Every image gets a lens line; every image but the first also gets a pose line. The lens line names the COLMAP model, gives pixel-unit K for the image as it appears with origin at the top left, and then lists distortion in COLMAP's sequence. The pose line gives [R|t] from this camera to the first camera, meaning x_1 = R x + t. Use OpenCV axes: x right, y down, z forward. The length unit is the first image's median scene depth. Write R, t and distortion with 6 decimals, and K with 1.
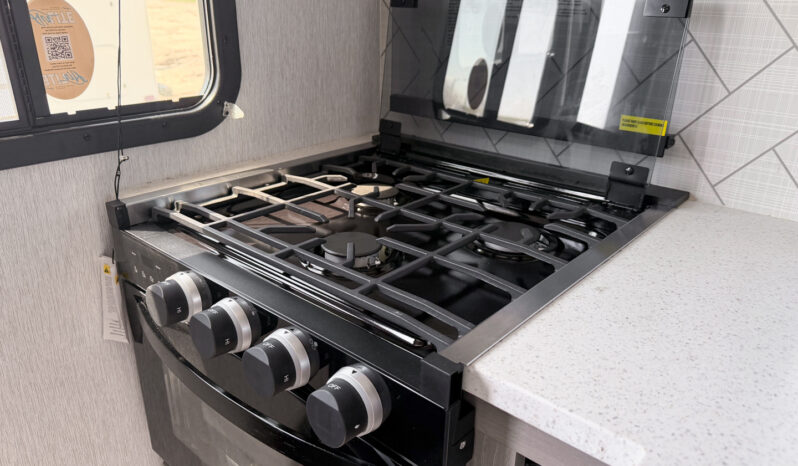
lens RADIAL K [[571.8, 0, 393.9], [0, 571.8, 239.9], [0, 0, 1]] dist [0.121096, -0.205251]
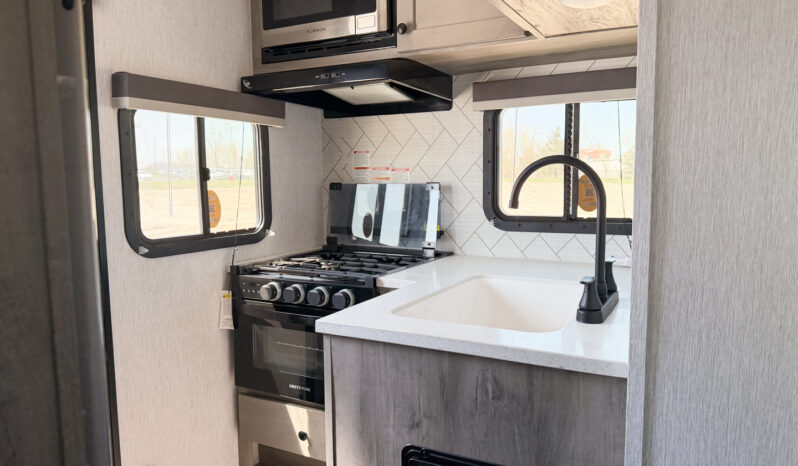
lens RADIAL K [[571.8, 0, 393.9], [0, 571.8, 239.9], [0, 0, 1]] dist [0.121096, -0.205251]
pose [[0.978849, -0.052896, 0.197628, -0.246049], [0.107747, 0.954459, -0.278207, 0.522135], [-0.173912, 0.293617, 0.939970, -1.313322]]
